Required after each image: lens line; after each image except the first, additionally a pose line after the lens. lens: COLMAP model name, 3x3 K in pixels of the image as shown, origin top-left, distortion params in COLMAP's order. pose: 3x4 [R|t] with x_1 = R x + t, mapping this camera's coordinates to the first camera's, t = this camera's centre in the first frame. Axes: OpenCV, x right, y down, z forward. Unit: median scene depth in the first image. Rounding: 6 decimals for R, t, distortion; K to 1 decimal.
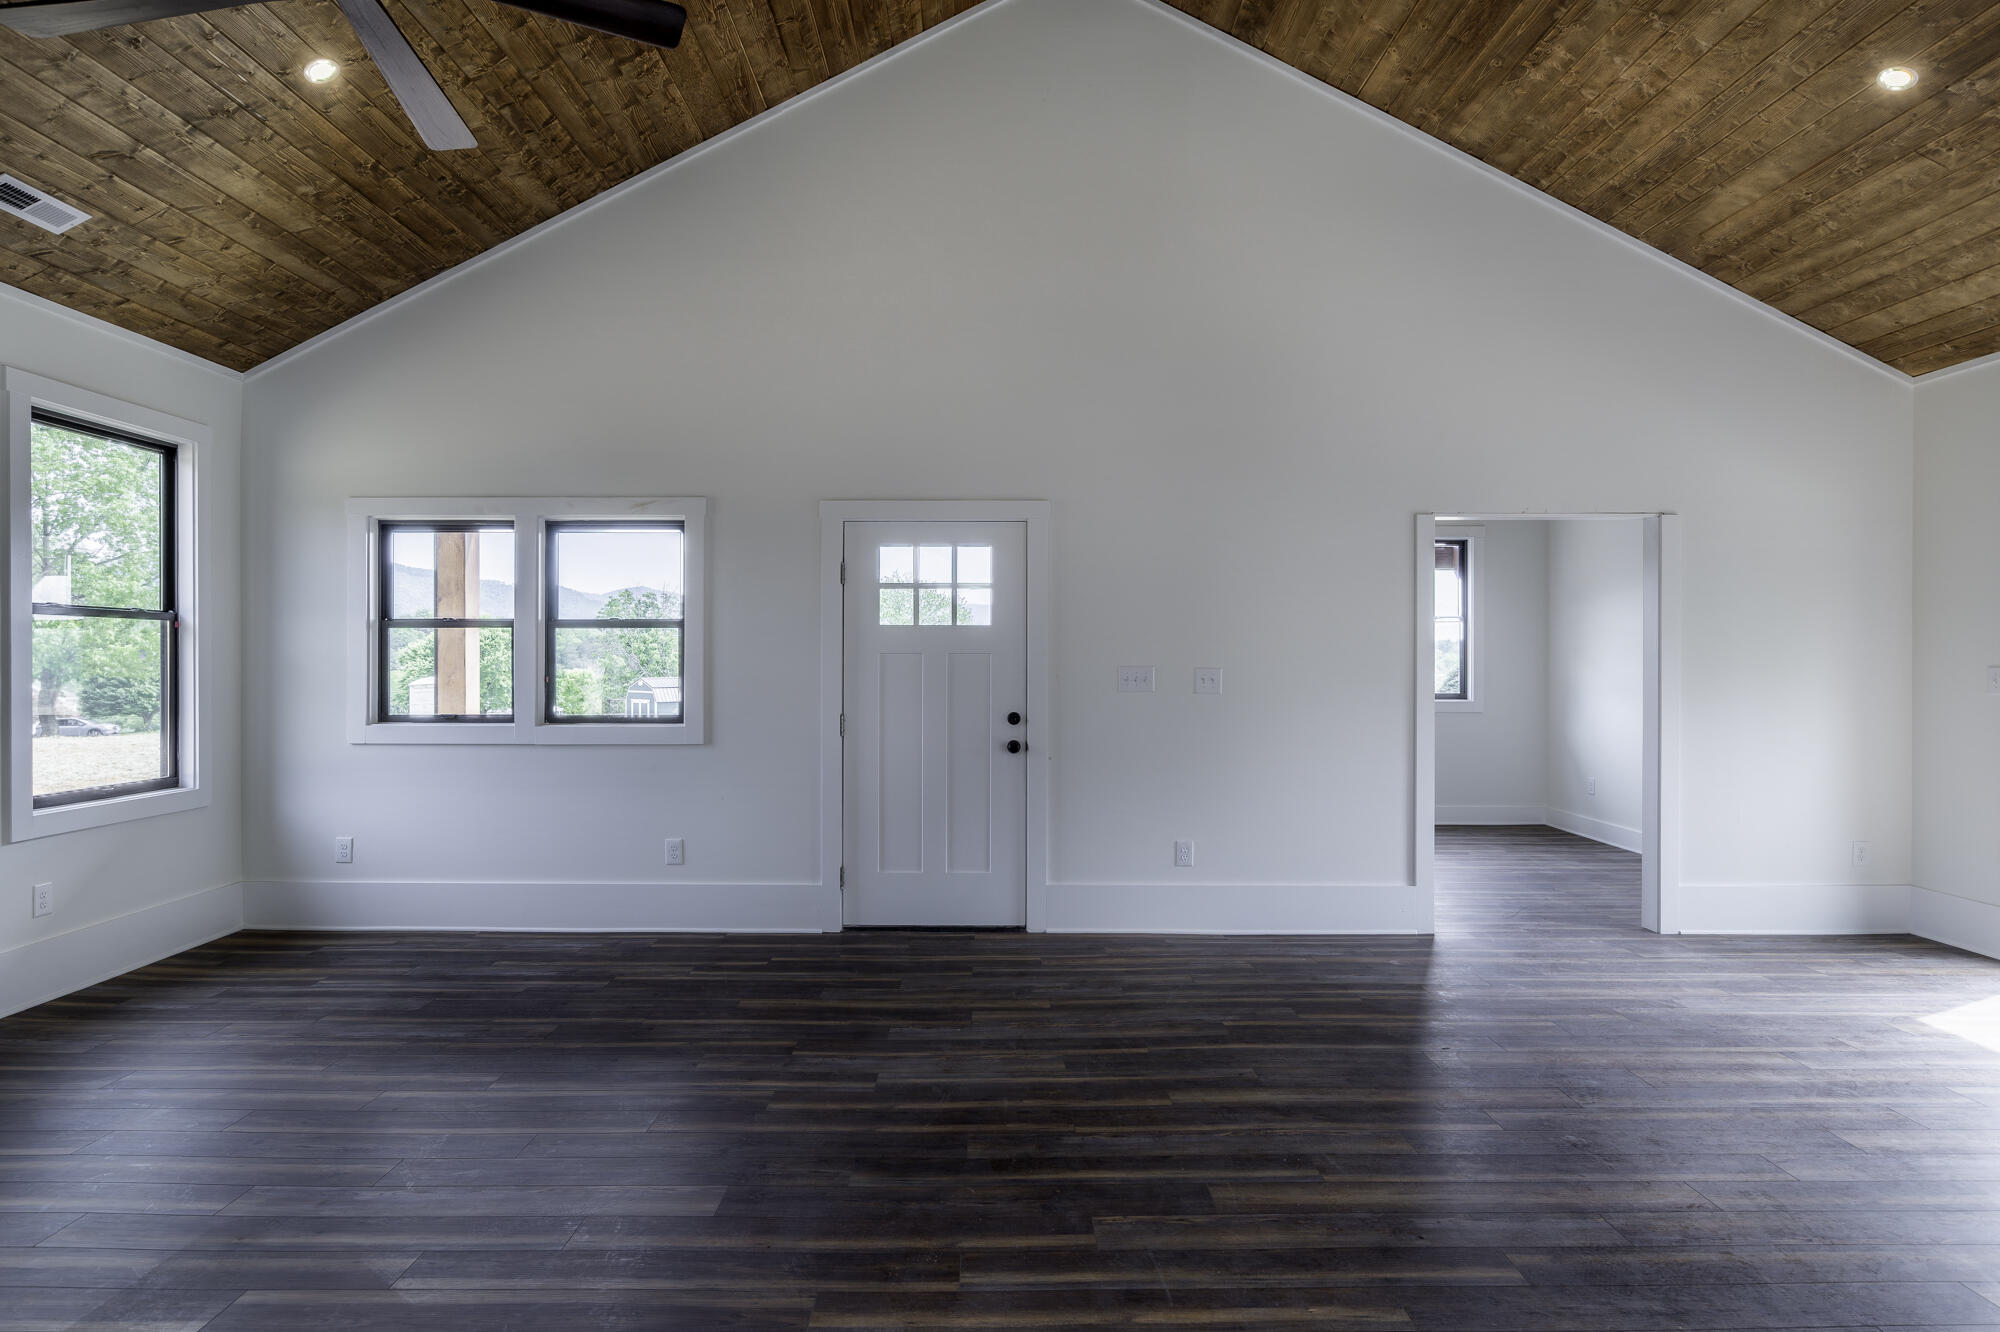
lens RADIAL K [[1068.5, 0, 994.8], [0, 1068.5, 660.3], [0, 0, 1]] dist [0.002333, -0.004002]
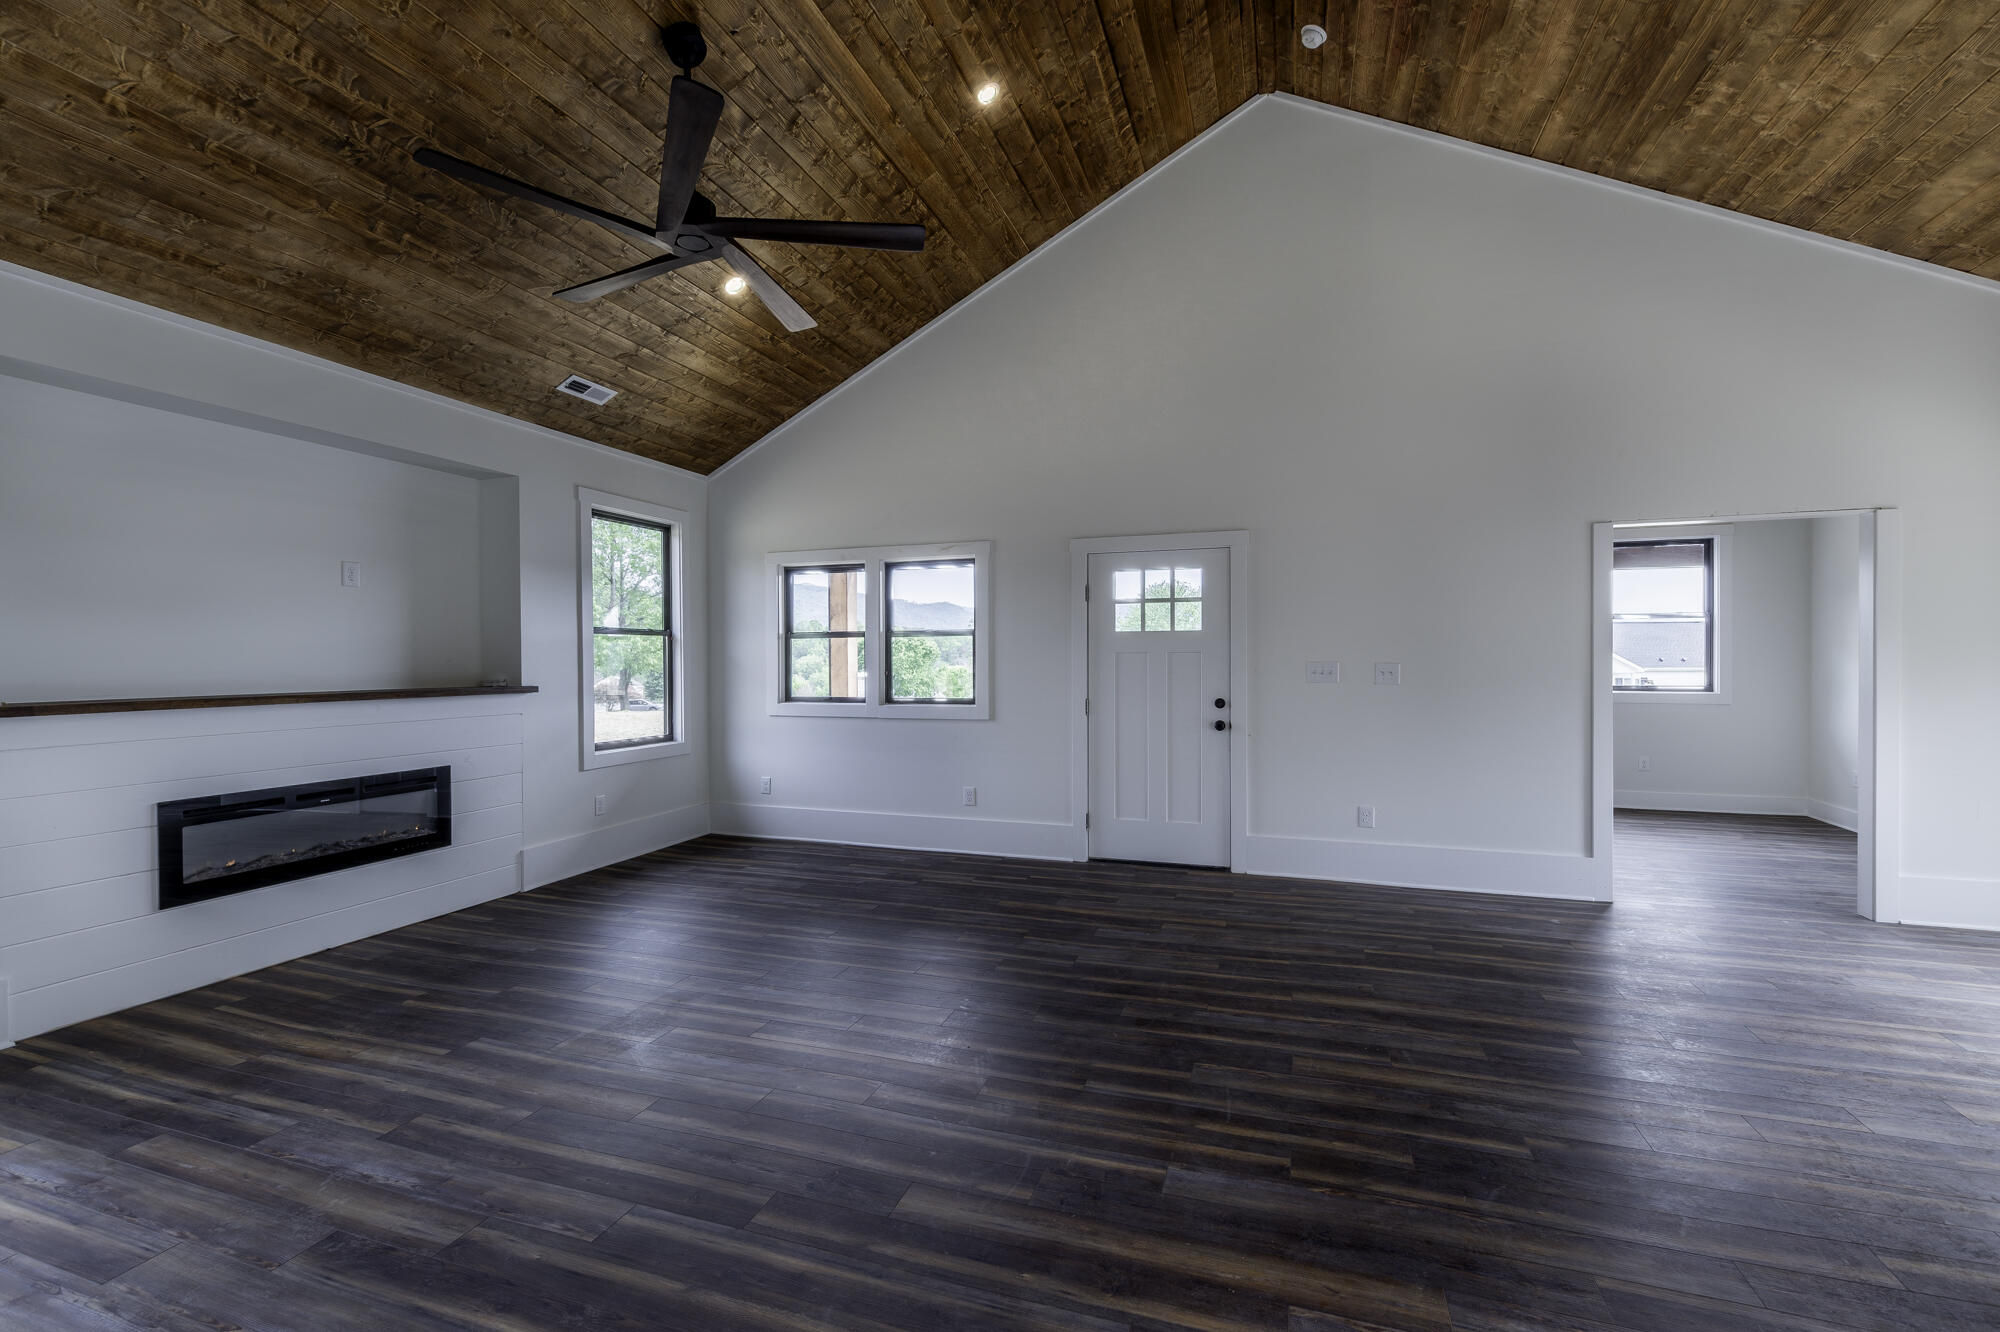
lens RADIAL K [[882.3, 0, 996.3], [0, 882.3, 663.2], [0, 0, 1]] dist [0.016479, -0.003549]
pose [[0.945050, -0.004694, -0.326892, 0.122982], [0.006571, 0.999968, 0.004636, 0.000179], [0.326859, -0.006529, 0.945050, -0.085998]]
